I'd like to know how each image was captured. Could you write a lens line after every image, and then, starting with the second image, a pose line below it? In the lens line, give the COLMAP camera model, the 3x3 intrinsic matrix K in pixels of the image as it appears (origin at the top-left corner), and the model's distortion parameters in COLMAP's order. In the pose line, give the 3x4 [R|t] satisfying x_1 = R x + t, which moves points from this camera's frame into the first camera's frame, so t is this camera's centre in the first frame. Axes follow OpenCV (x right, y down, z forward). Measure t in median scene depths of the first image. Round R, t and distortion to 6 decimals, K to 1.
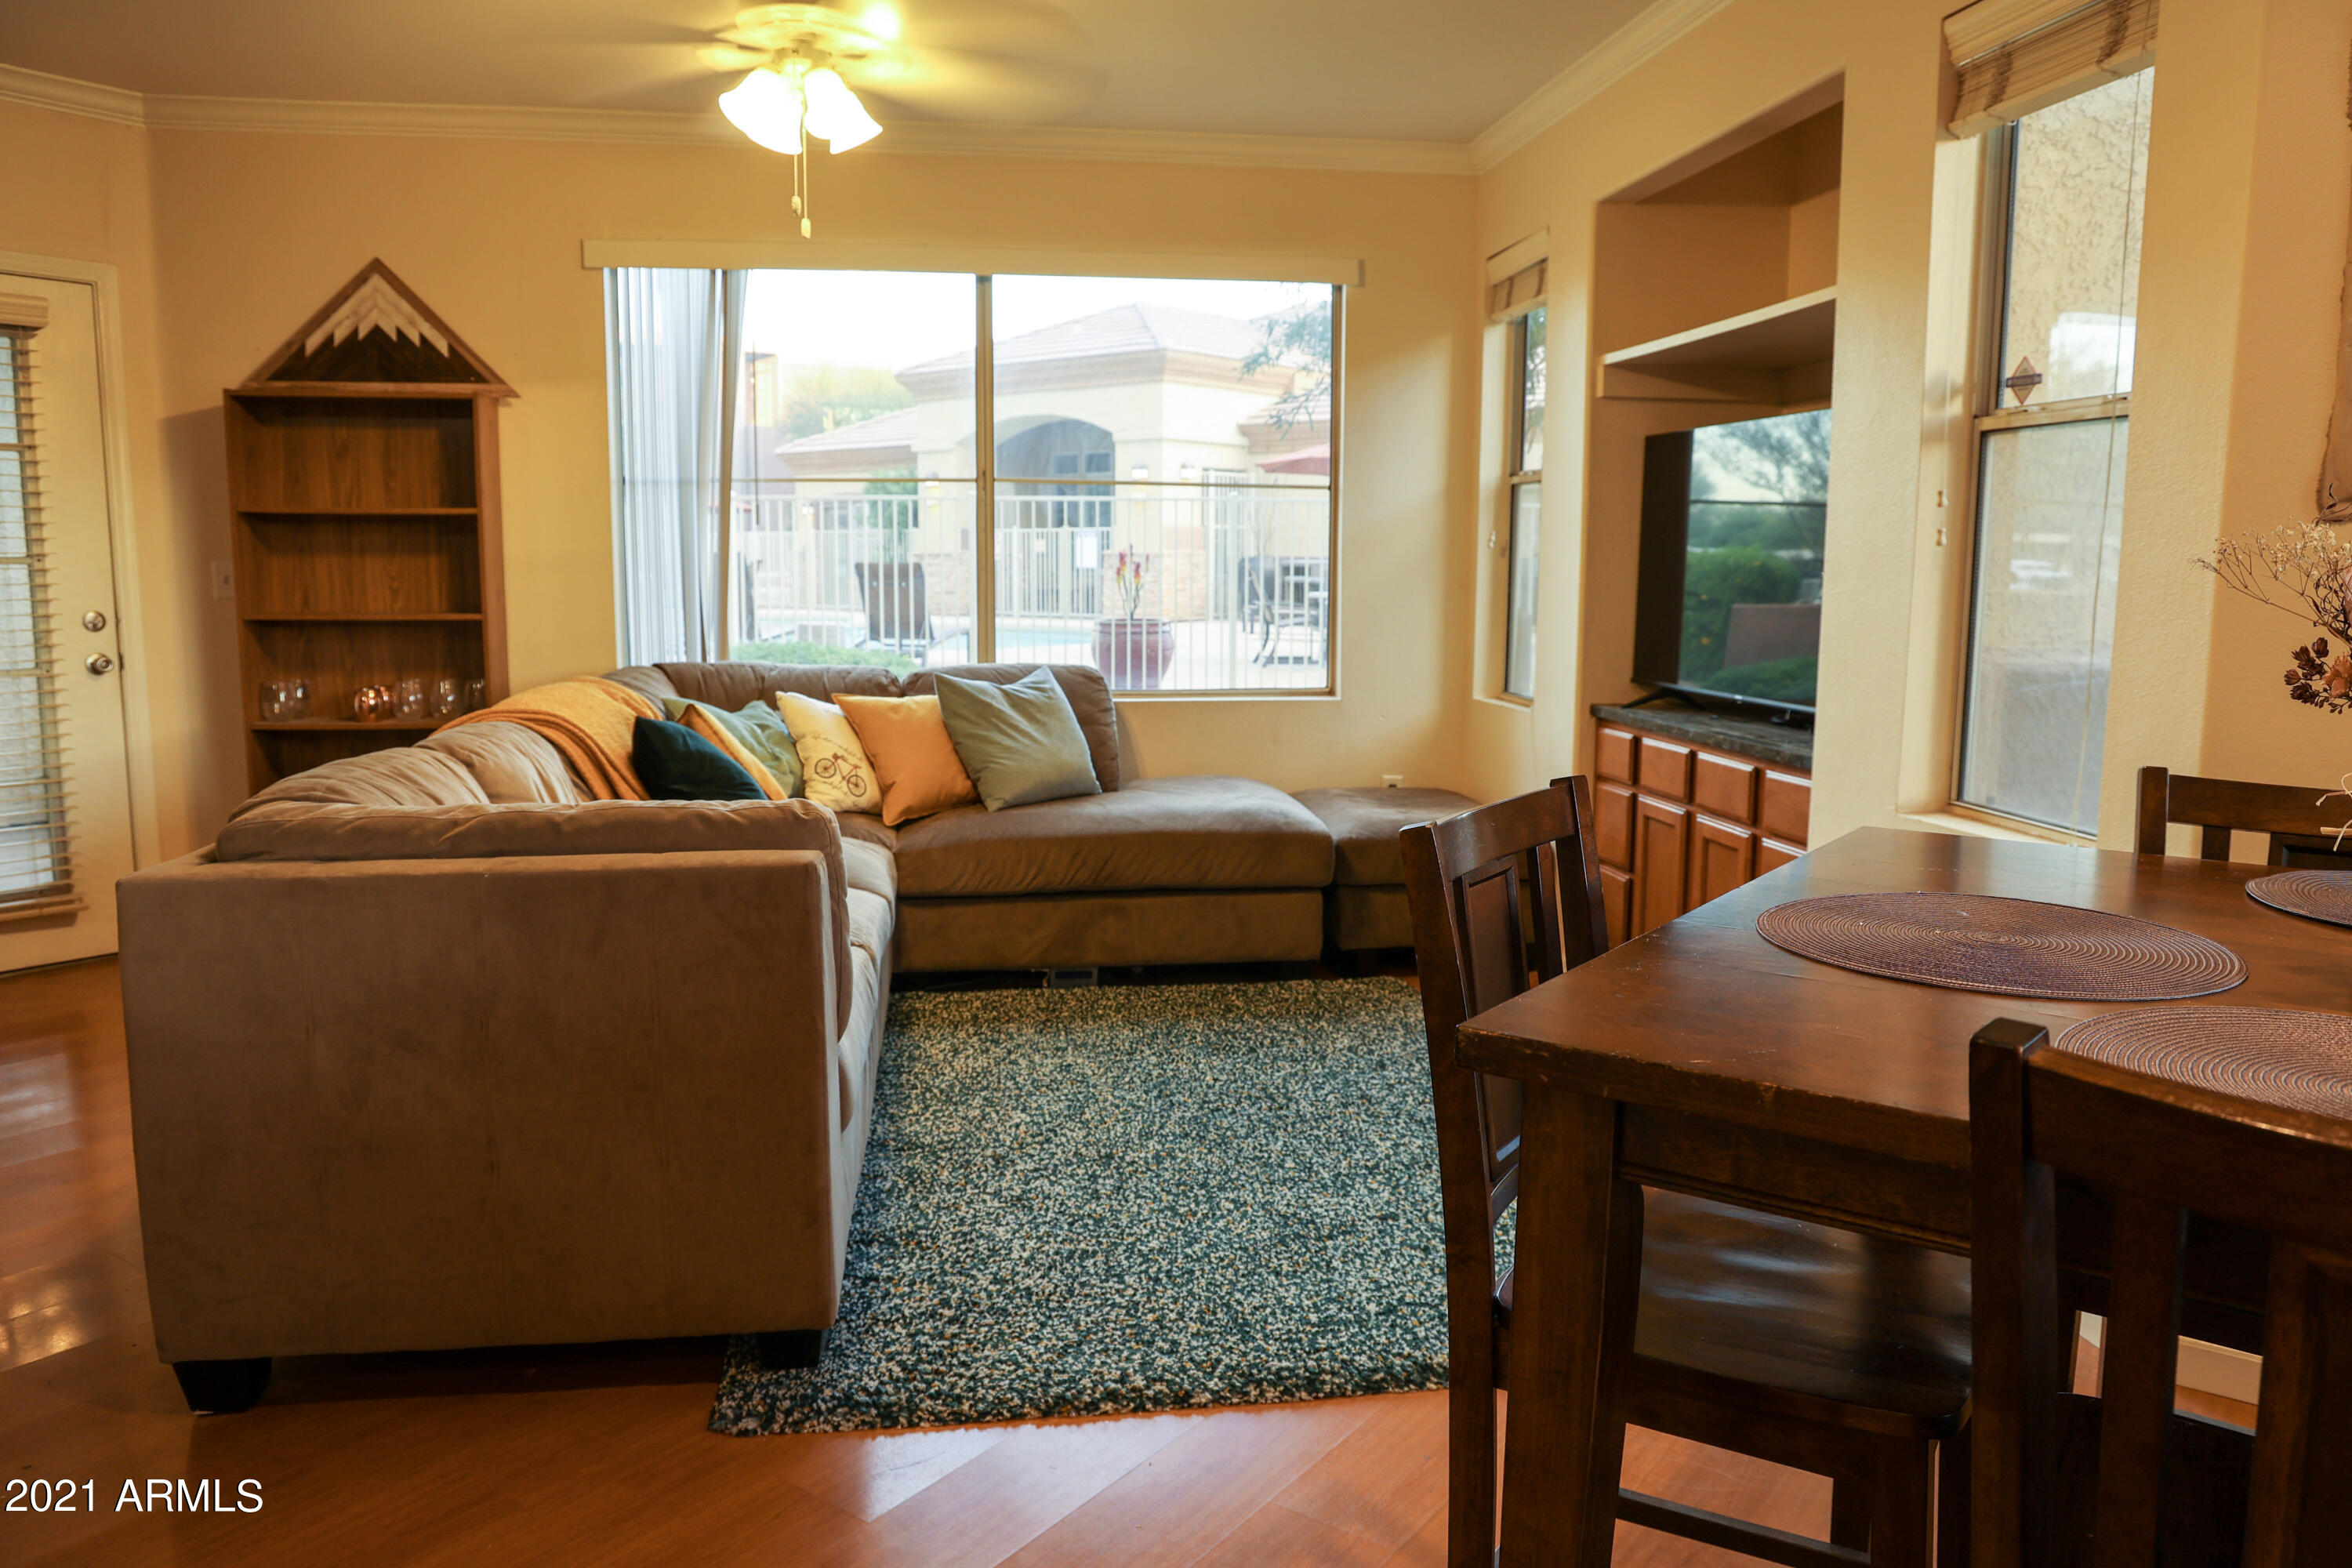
lens RADIAL K [[1640.3, 0, 1173.8], [0, 1640.3, 774.2], [0, 0, 1]] dist [-0.089145, 0.064183]
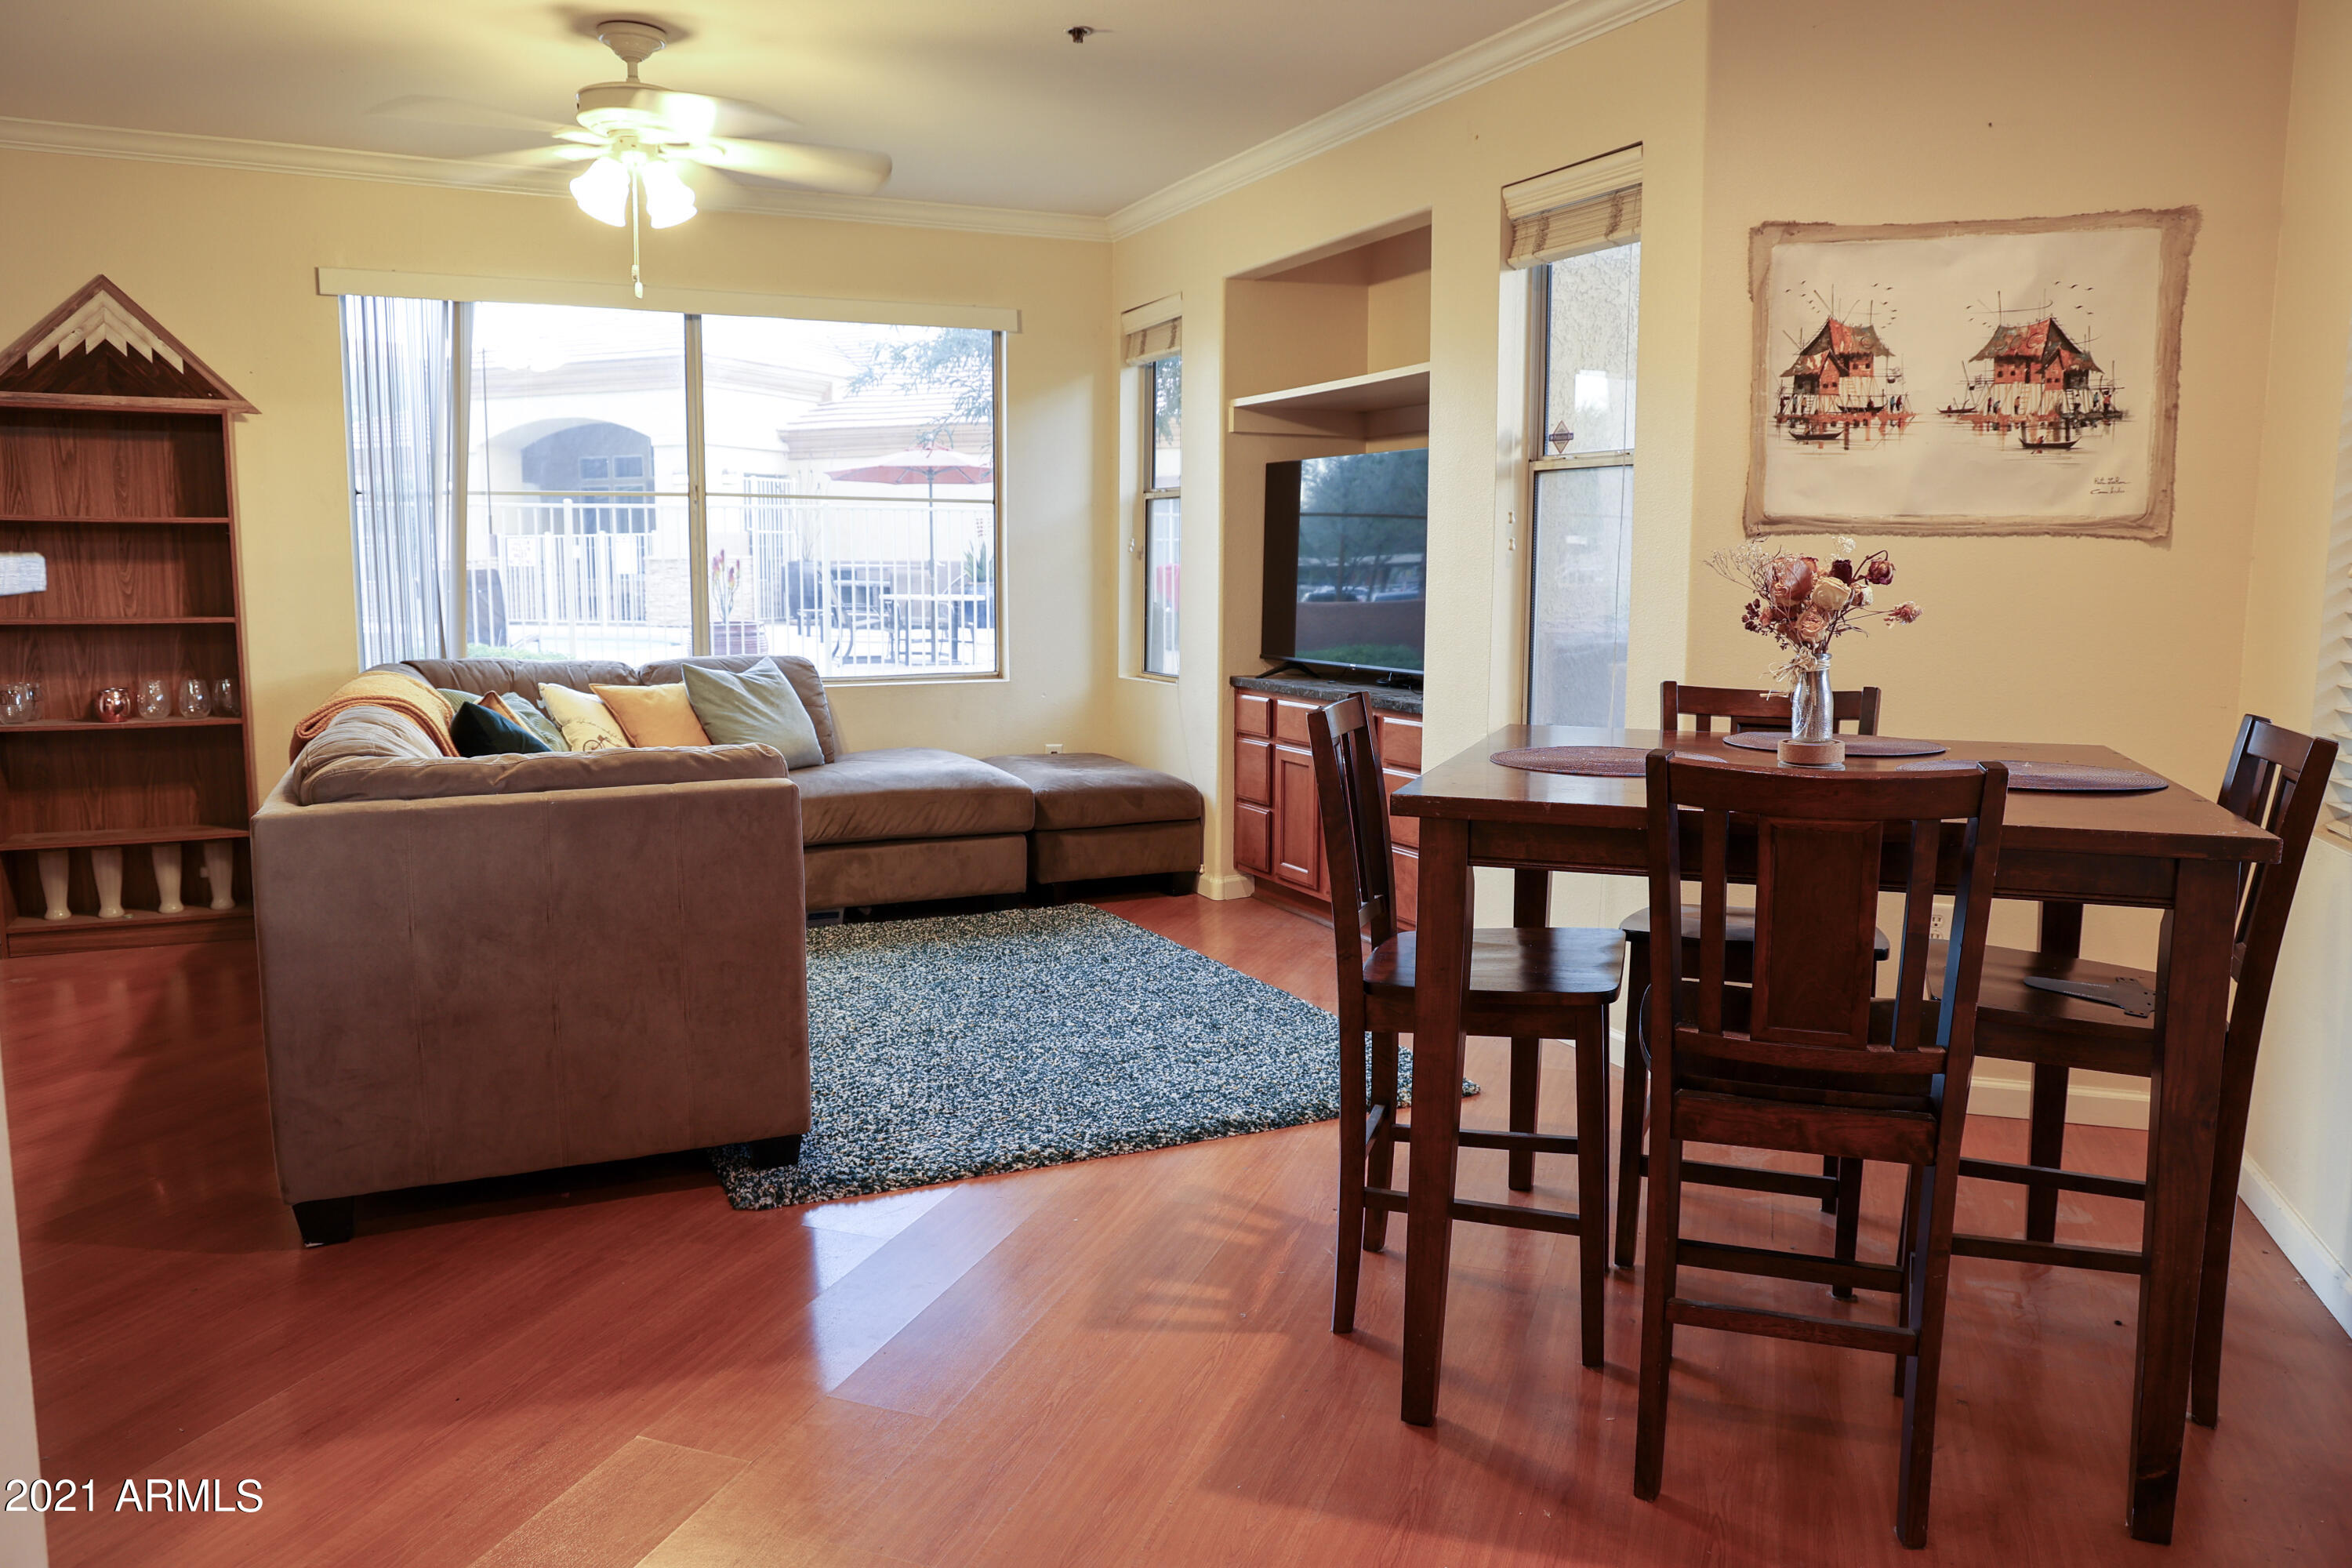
lens RADIAL K [[1640.3, 0, 1170.2], [0, 1640.3, 770.4], [0, 0, 1]] dist [-0.089145, 0.064183]
pose [[0.957596, -0.038001, 0.285598, -0.160481], [0.039291, 0.999227, 0.001212, 0.027580], [-0.285423, 0.010061, 0.958349, -0.206335]]
